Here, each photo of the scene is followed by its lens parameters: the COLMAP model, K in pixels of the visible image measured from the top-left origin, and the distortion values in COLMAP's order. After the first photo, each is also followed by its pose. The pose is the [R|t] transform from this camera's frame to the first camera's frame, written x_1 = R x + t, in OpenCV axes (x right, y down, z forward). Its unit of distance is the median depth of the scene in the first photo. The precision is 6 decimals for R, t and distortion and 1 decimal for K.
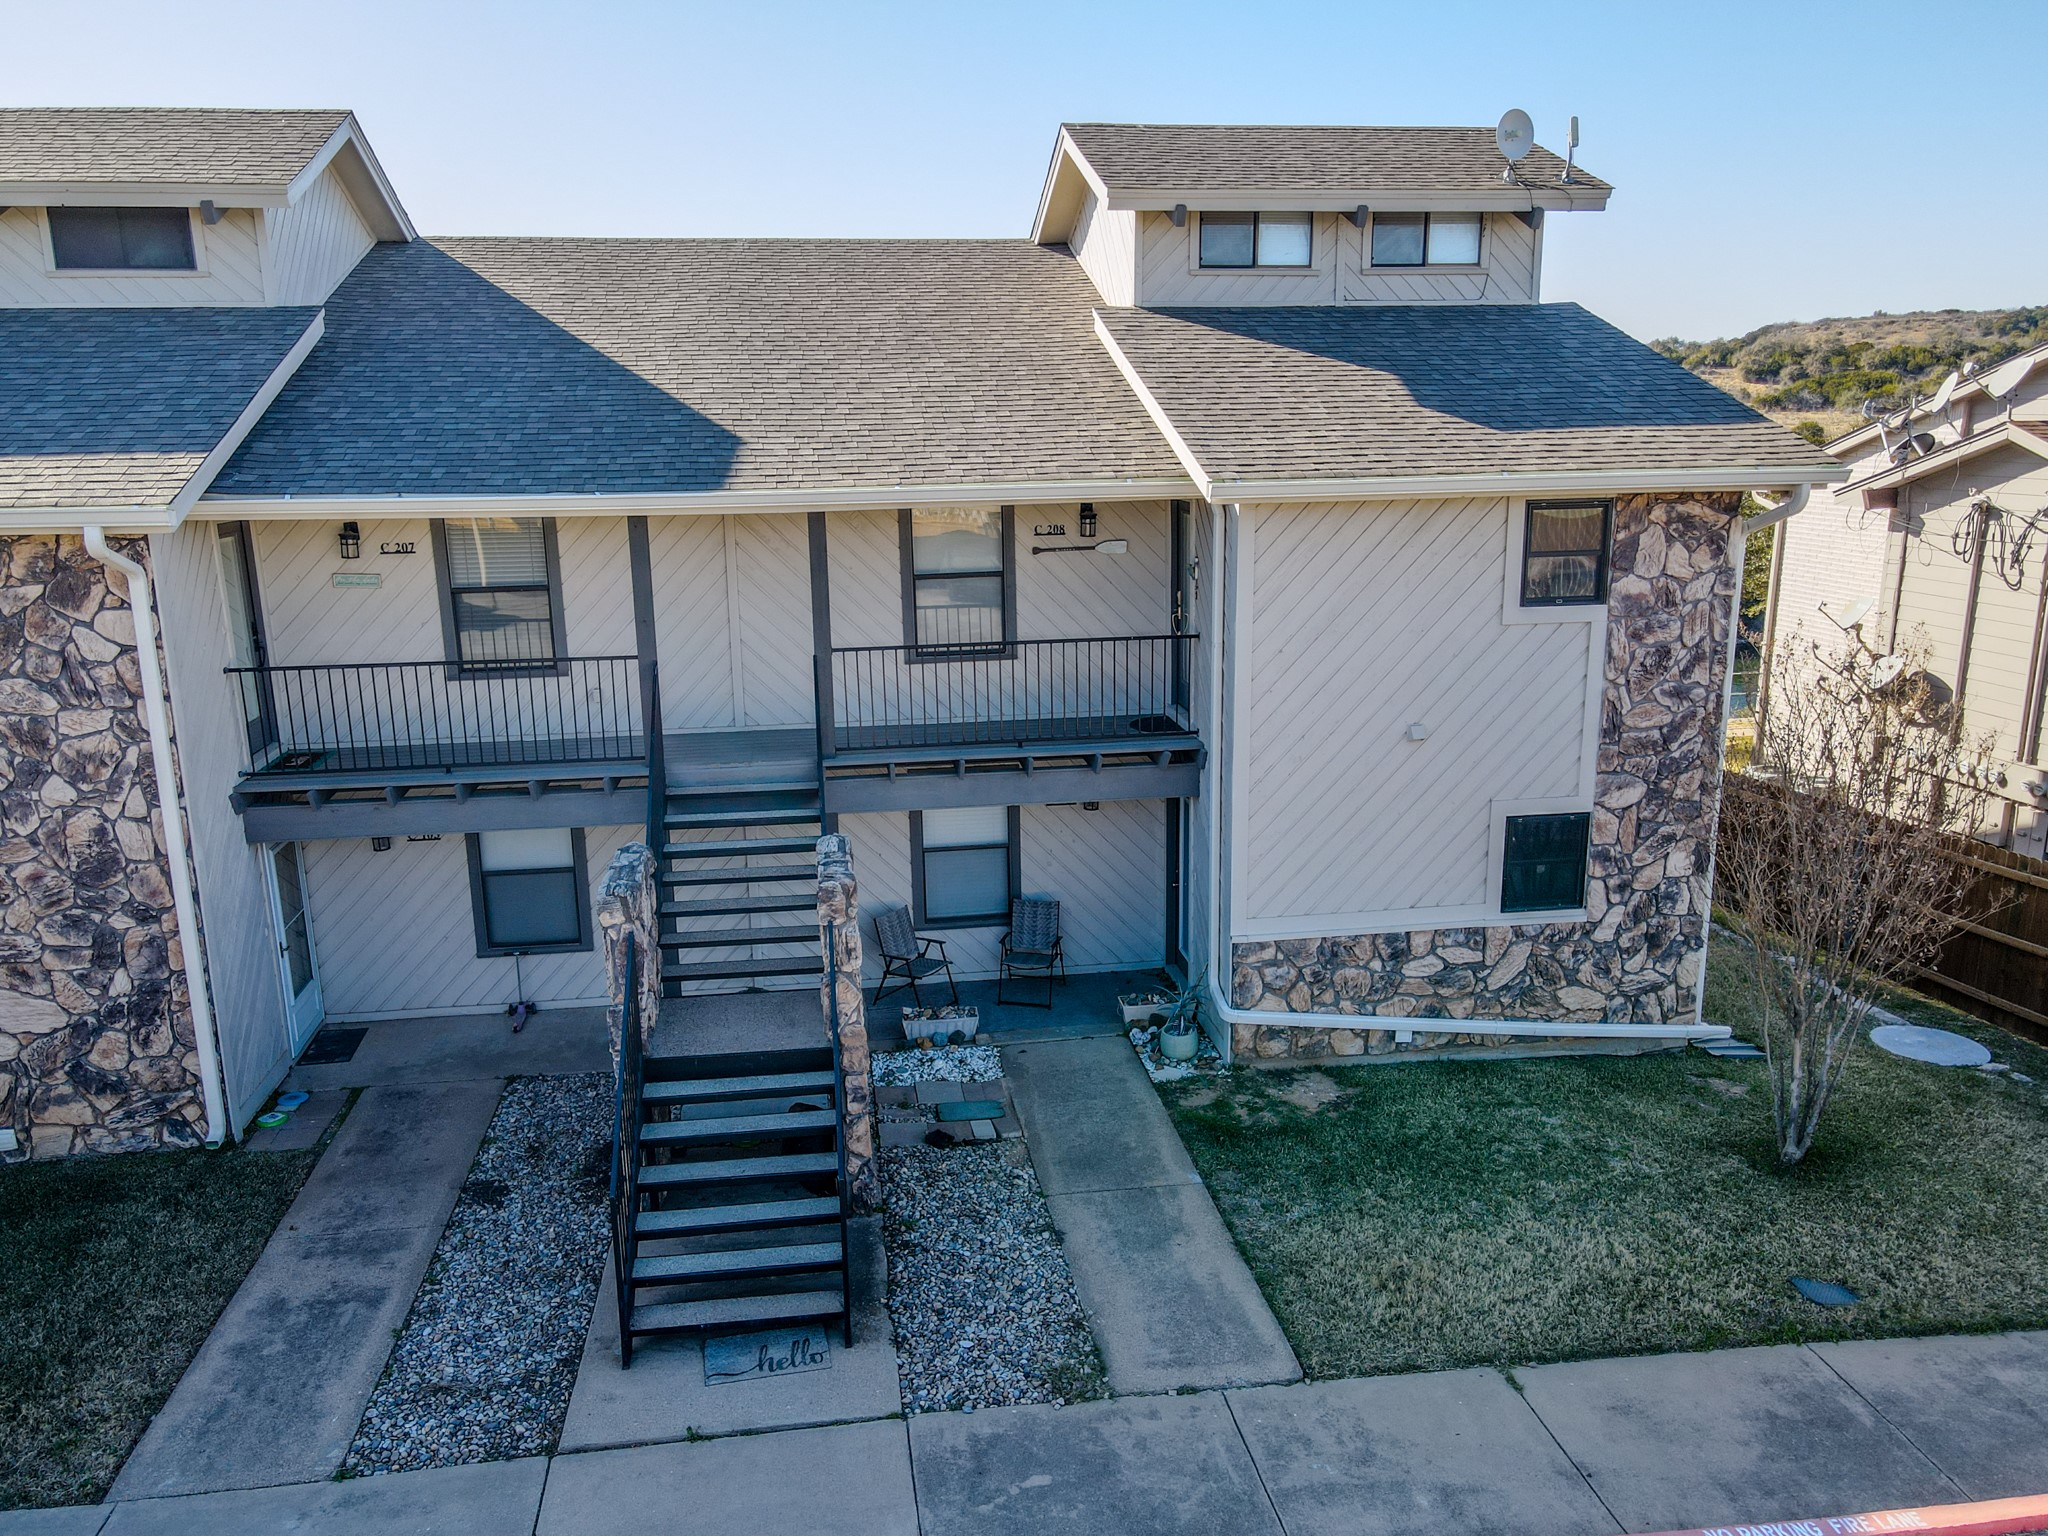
lens RADIAL K [[1464.0, 0, 1012.1], [0, 1464.0, 793.5], [0, 0, 1]] dist [-0.003374, 0.039867]
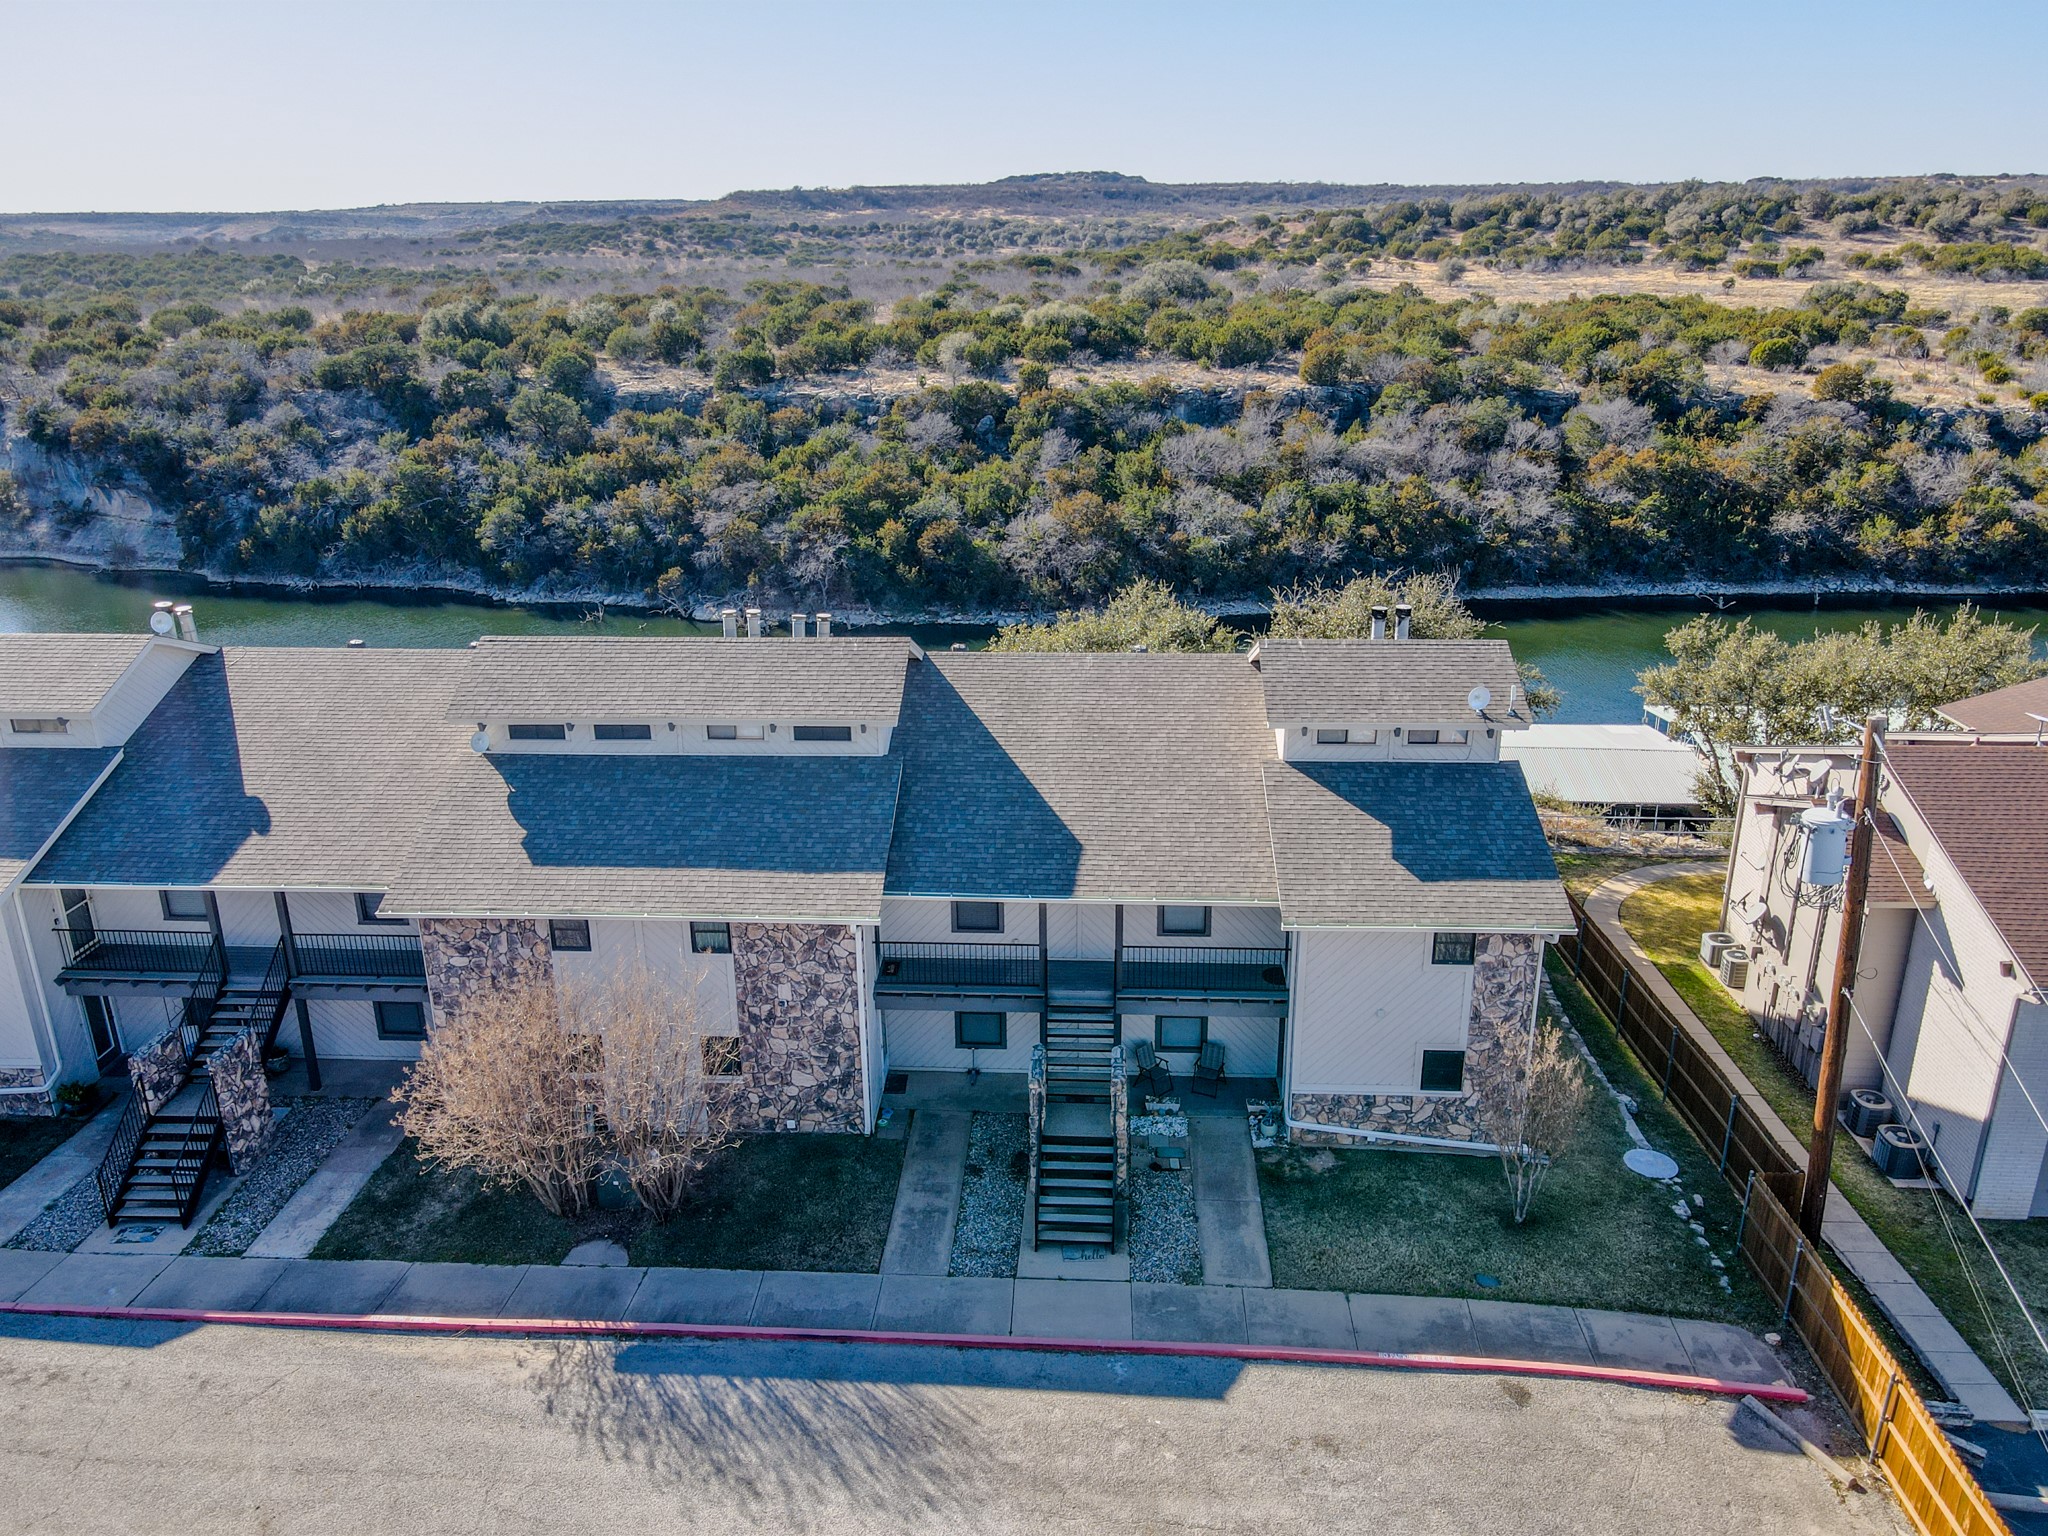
lens RADIAL K [[1464.0, 0, 1012.1], [0, 1464.0, 793.5], [0, 0, 1]] dist [-0.003374, 0.039867]
pose [[0.979053, 0.070178, -0.191129, 0.131279], [-0.047614, 0.991608, 0.120194, -0.625067], [0.197960, -0.108576, 0.974178, -1.269910]]
